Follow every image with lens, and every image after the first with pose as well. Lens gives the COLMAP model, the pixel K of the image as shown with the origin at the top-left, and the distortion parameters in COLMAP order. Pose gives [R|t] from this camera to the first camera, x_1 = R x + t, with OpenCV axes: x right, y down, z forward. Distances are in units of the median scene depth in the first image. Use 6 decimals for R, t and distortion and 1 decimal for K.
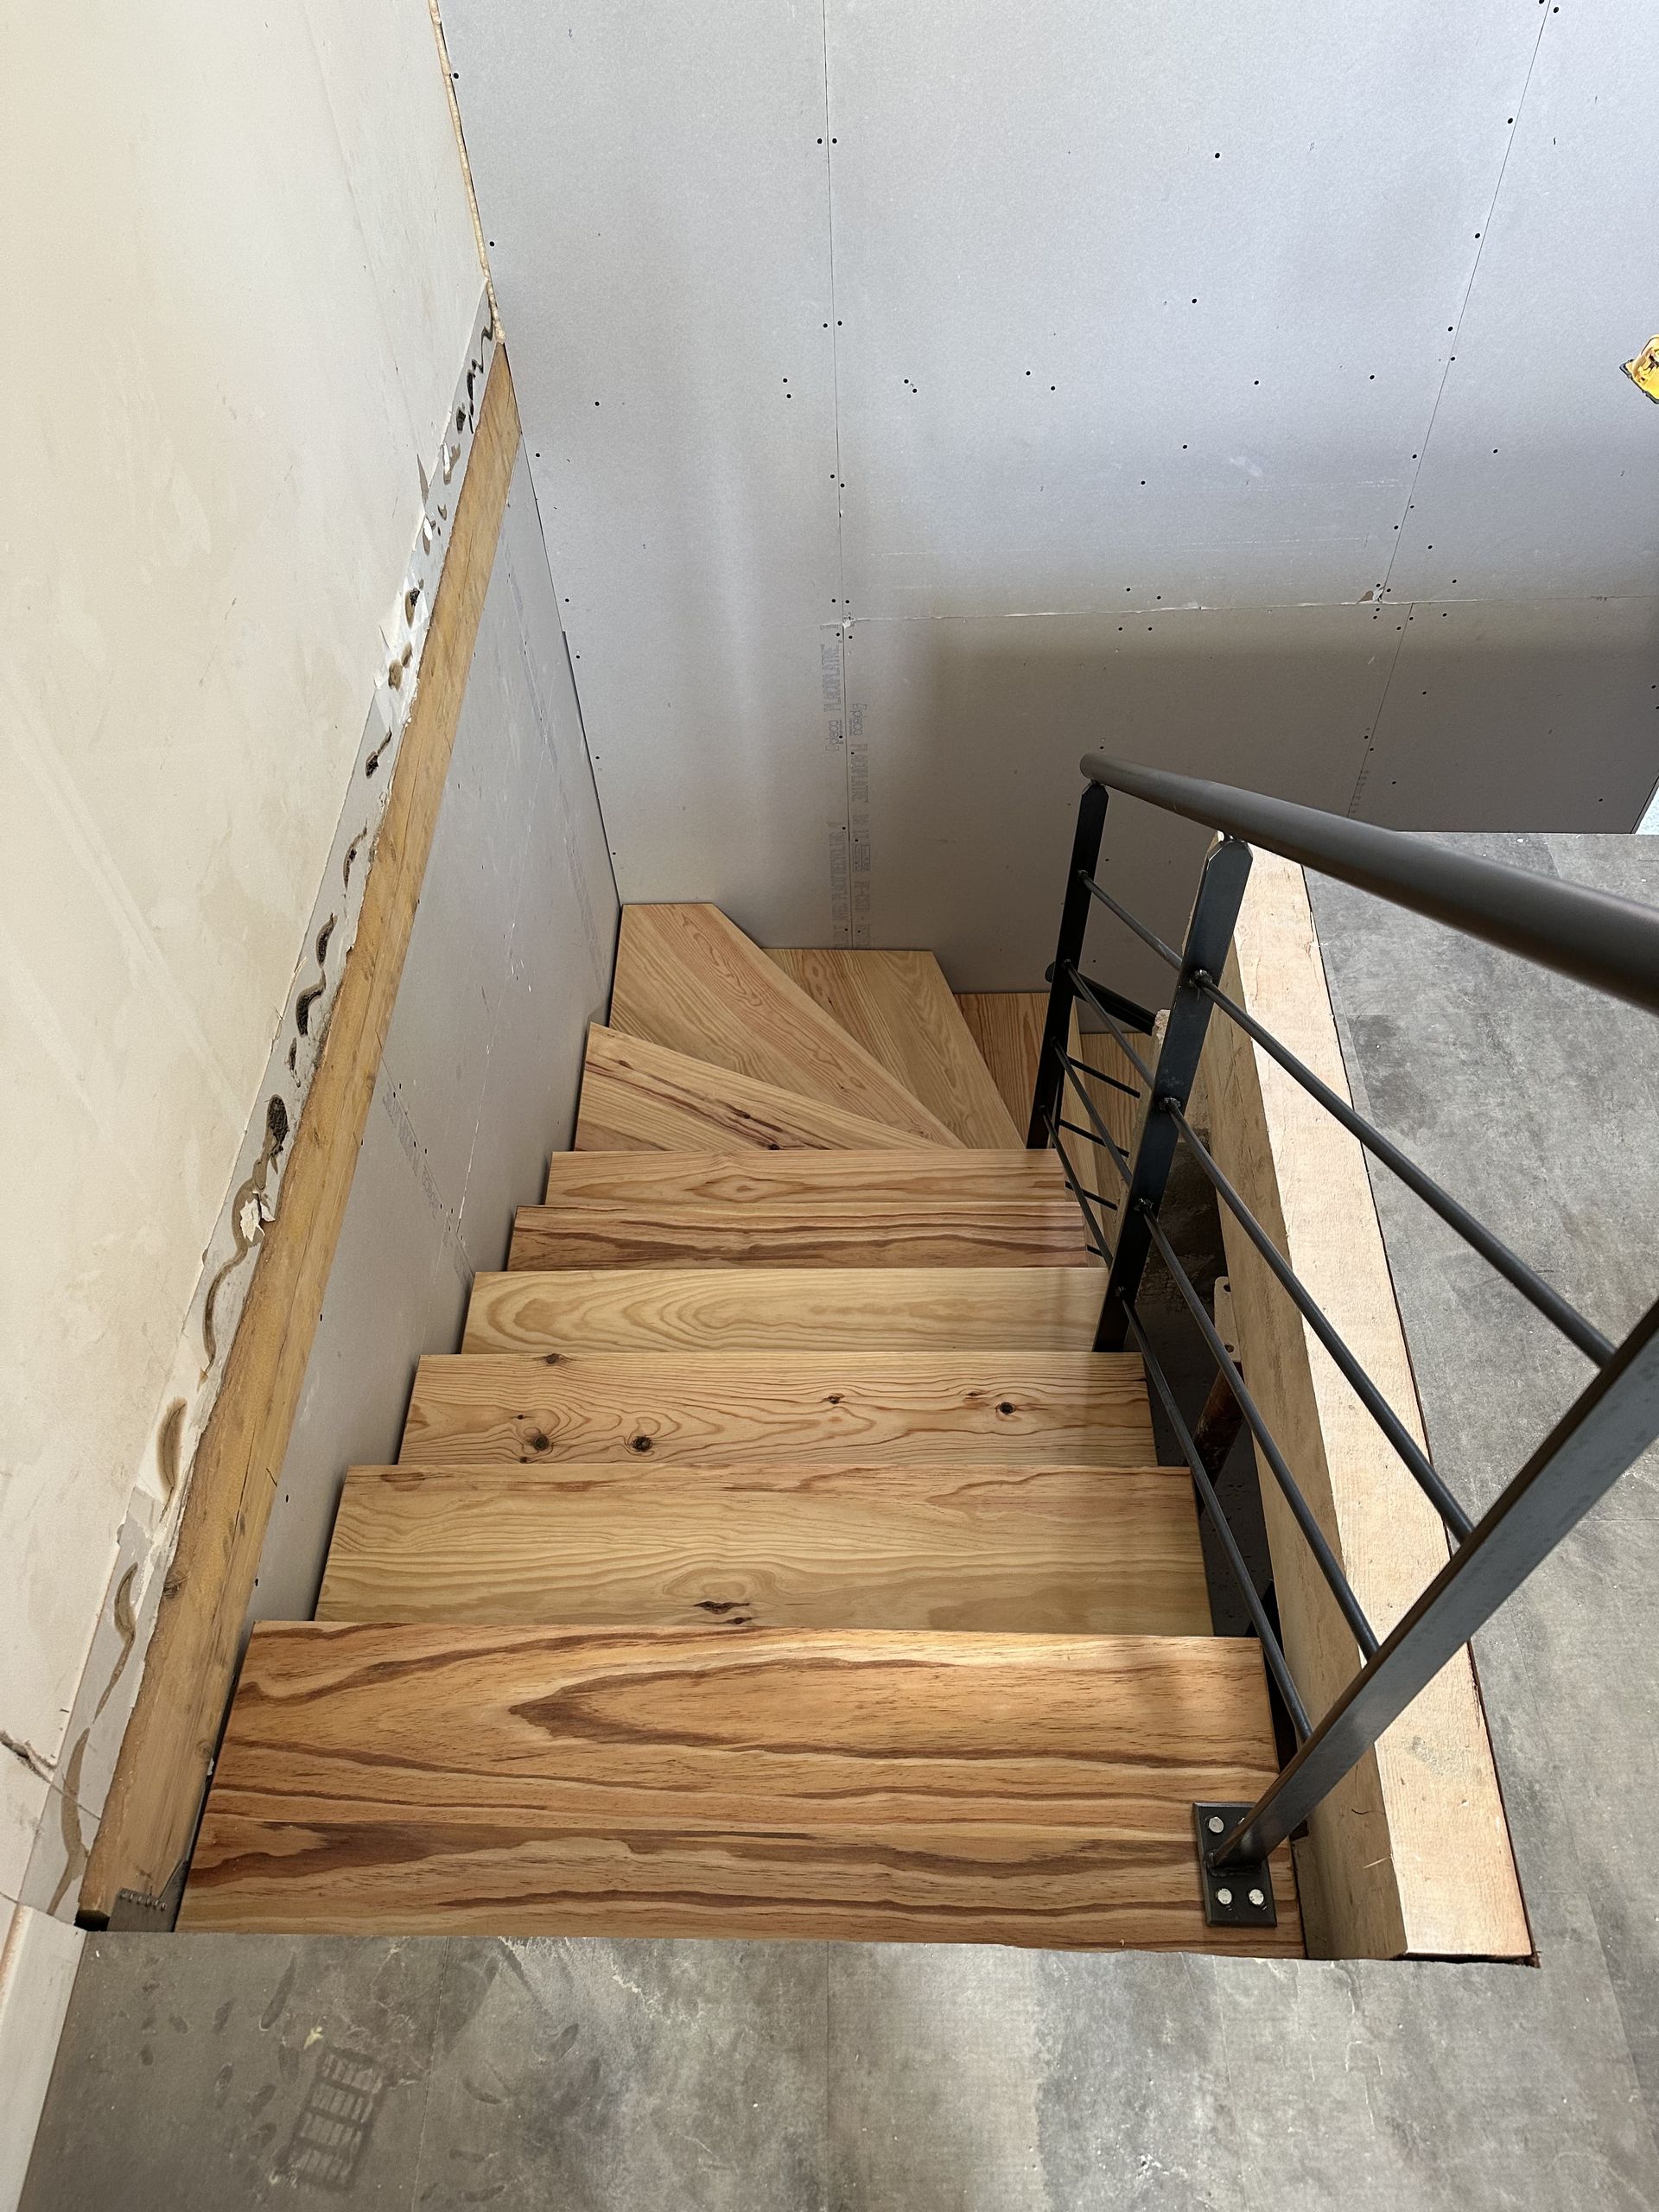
lens RADIAL K [[1505.0, 0, 851.0], [0, 1505.0, 1124.0], [0, 0, 1]] dist [0.194087, -0.000627]
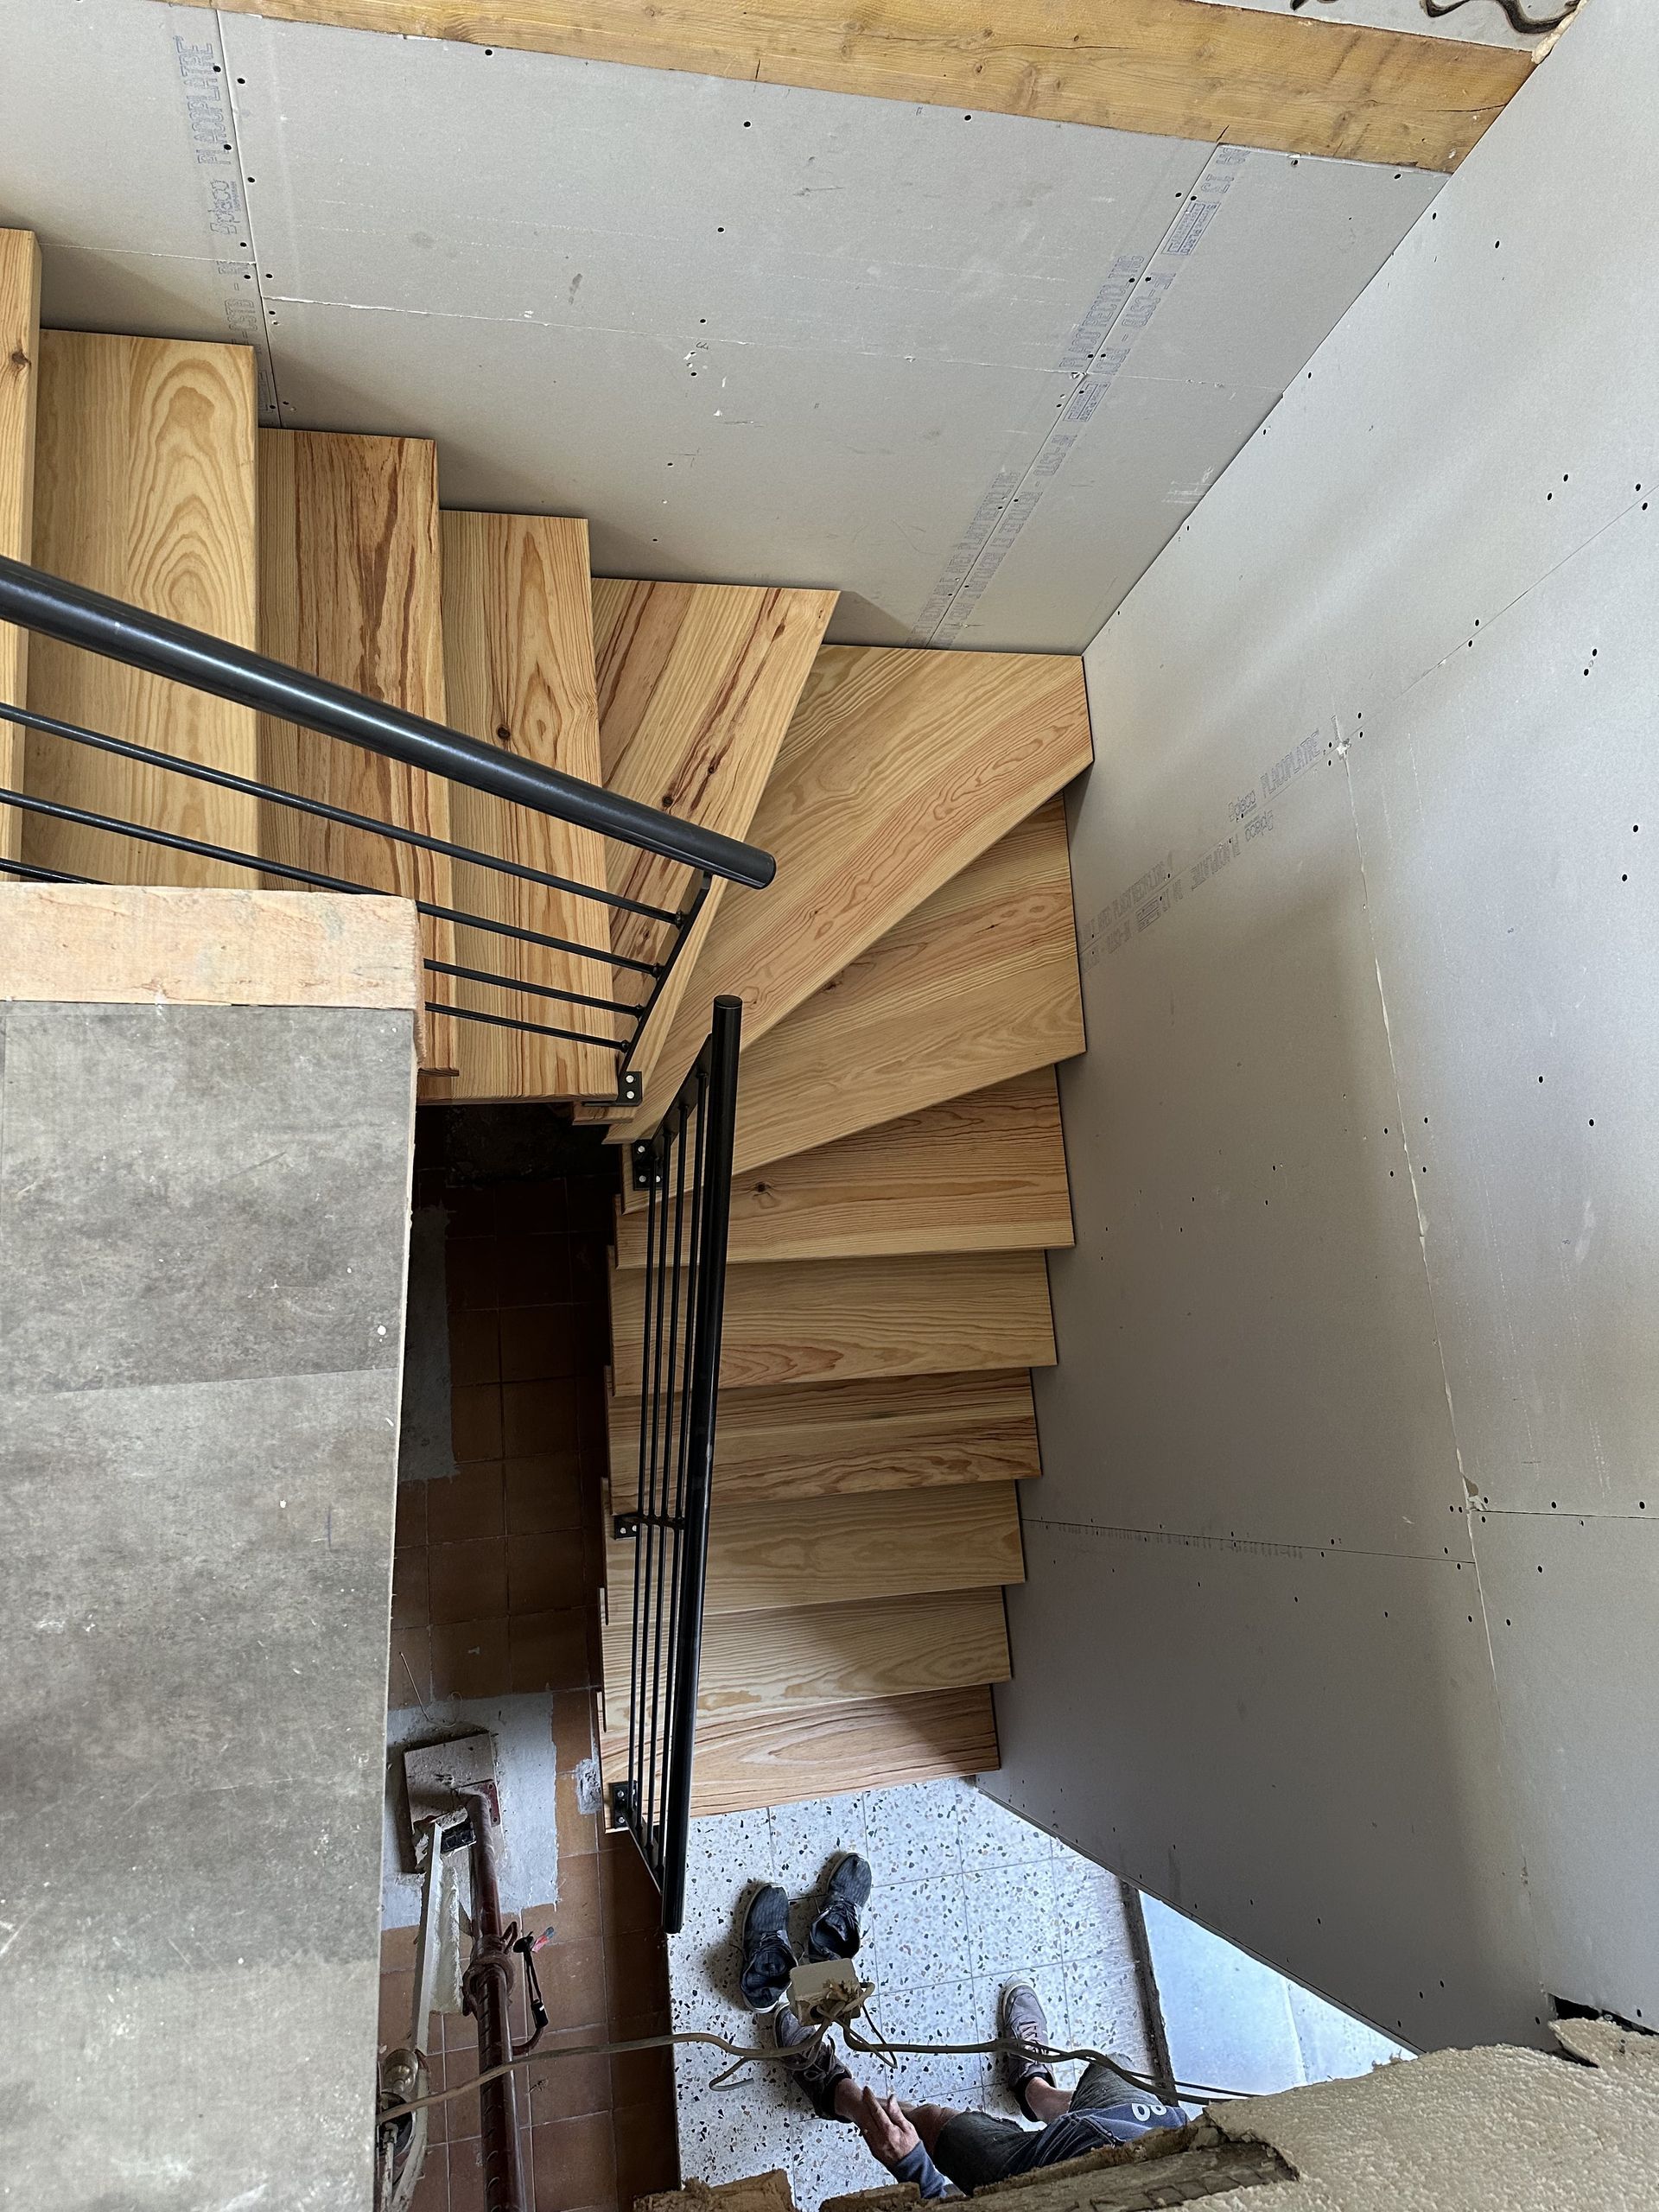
lens RADIAL K [[1536.9, 0, 816.8], [0, 1536.9, 1107.3], [0, 0, 1]] dist [0.006402, -0.001212]
pose [[0.068117, 0.977572, -0.199282, 0.393163], [-0.913118, 0.141565, 0.382328, -0.490927], [0.401965, 0.155925, 0.902281, 0.406253]]
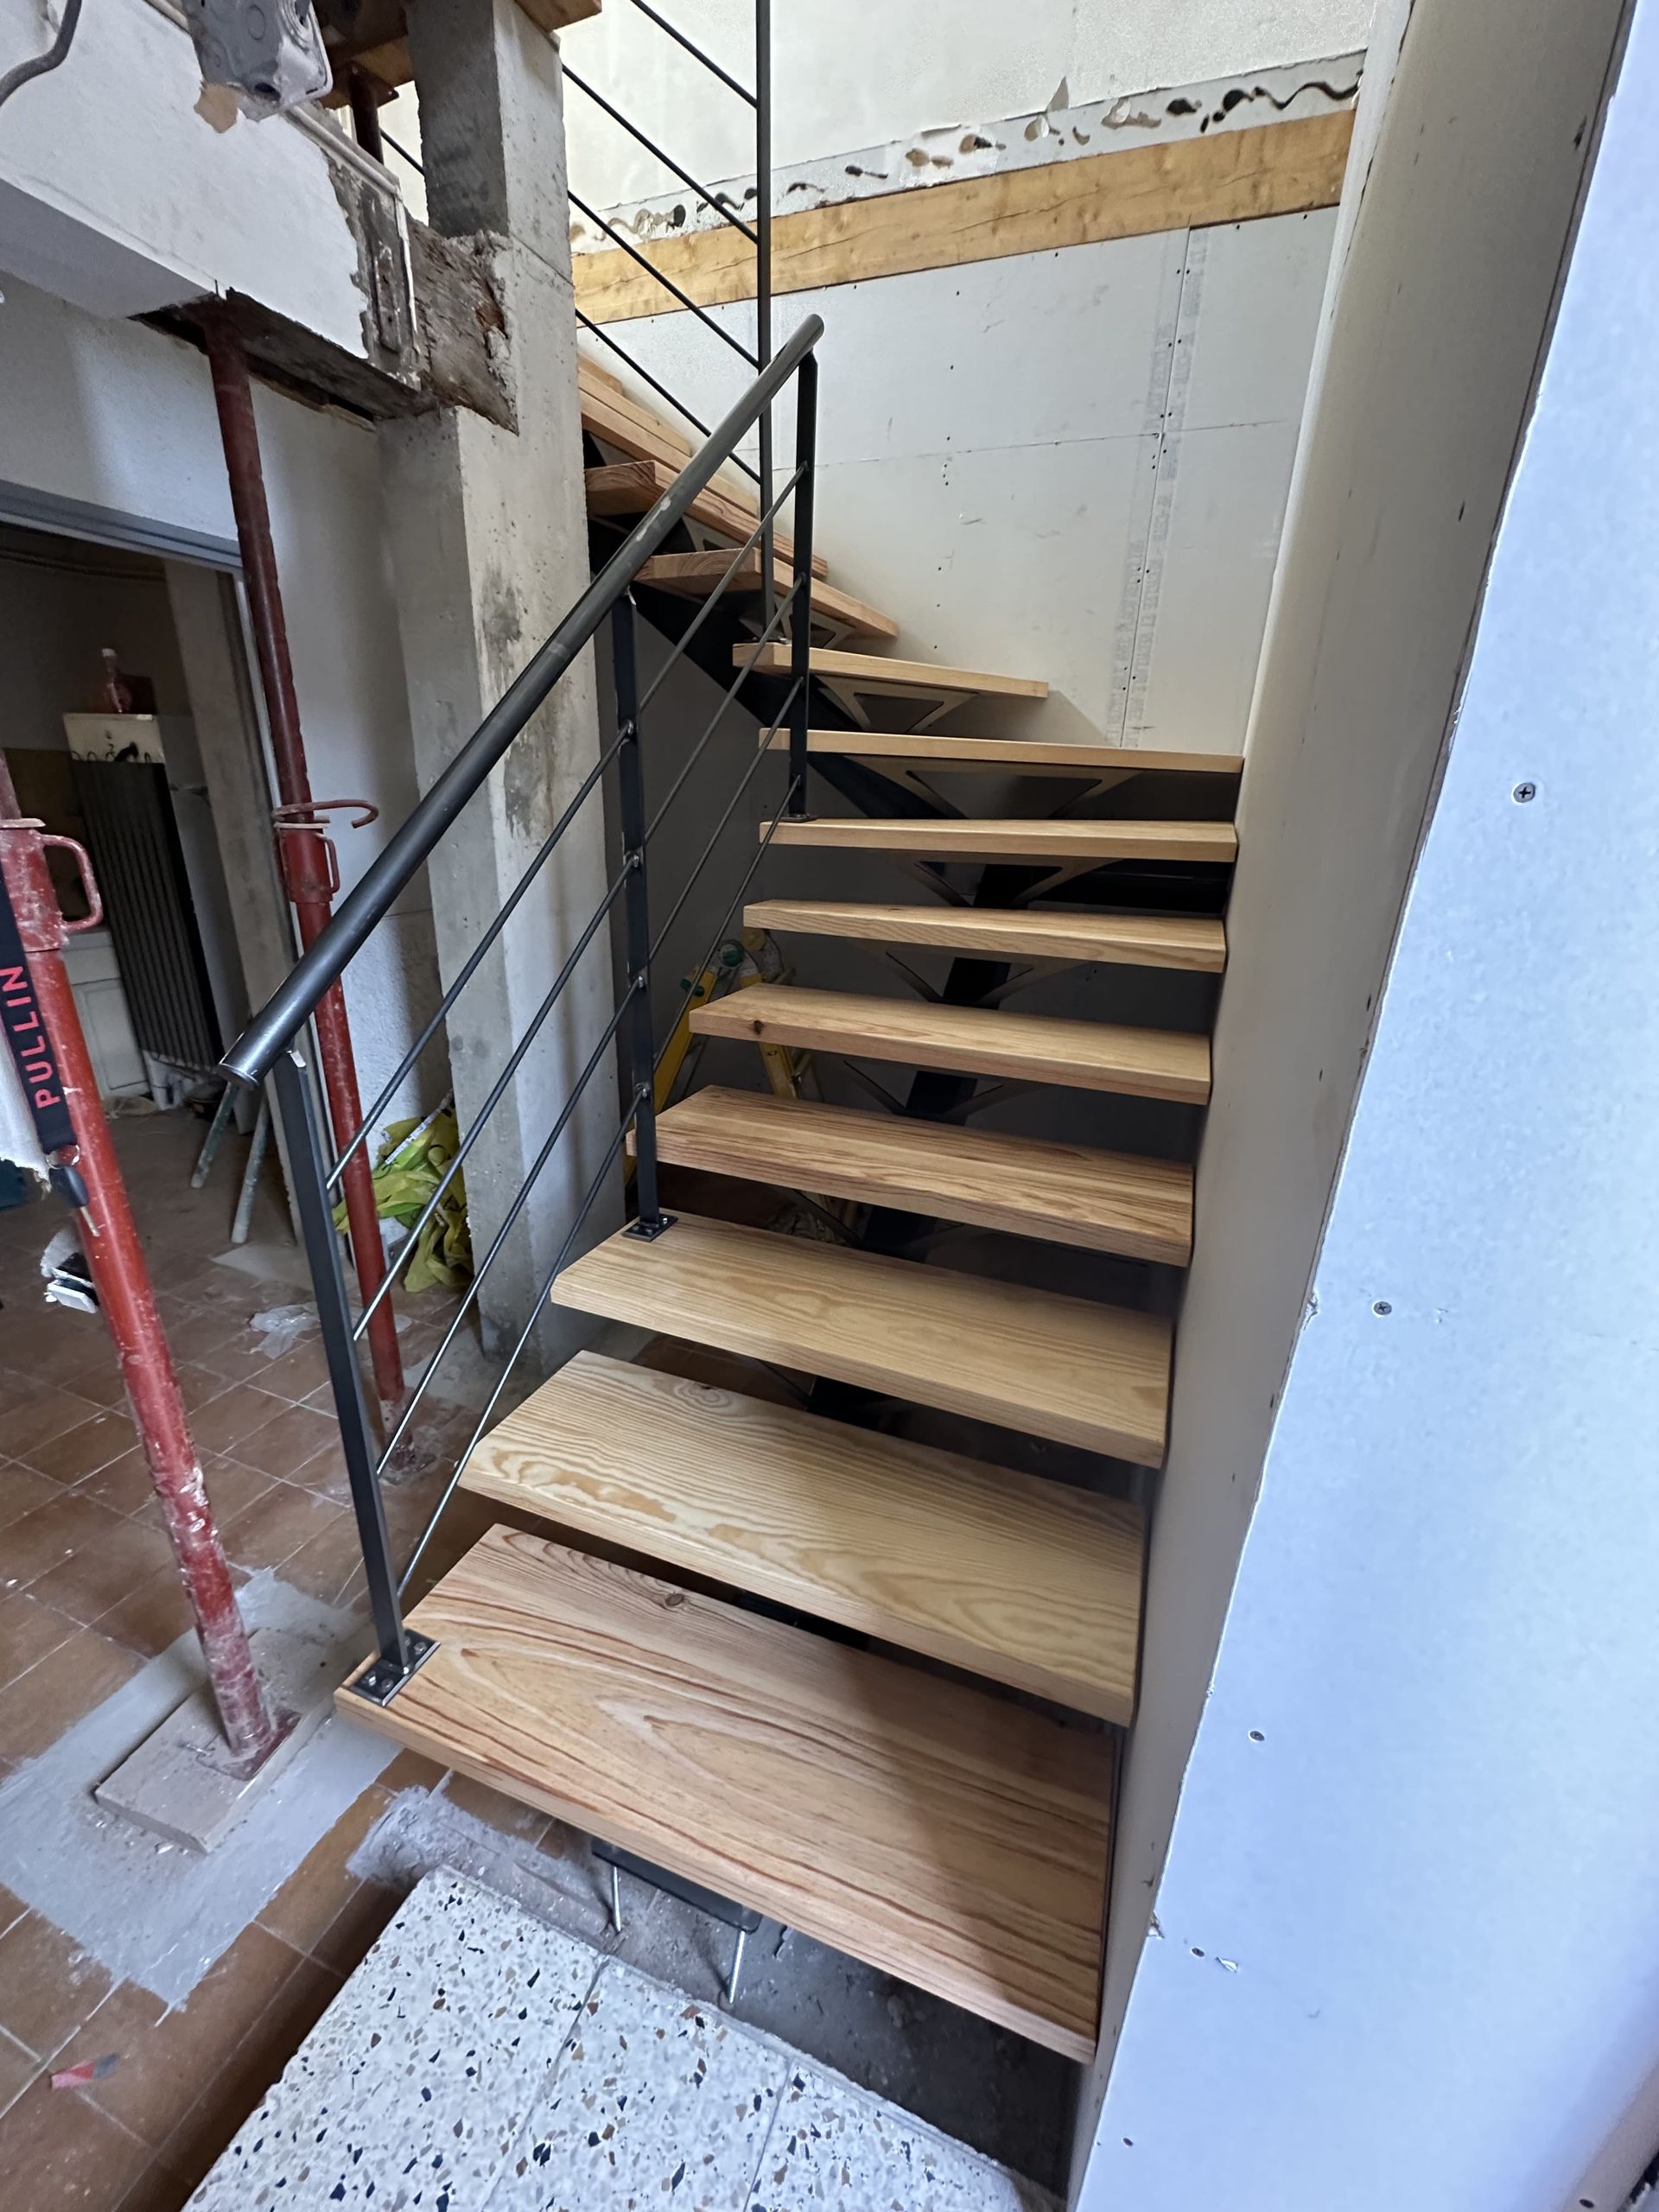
lens RADIAL K [[882.6, 0, 834.4], [0, 882.6, 1108.0], [0, 0, 1]] dist [-0.007291, 0.002050]
pose [[-0.376101, 0.323541, -0.868256, 1.014464], [-0.755736, 0.435057, 0.489478, -0.202965], [0.536107, 0.840266, 0.080886, 1.684373]]
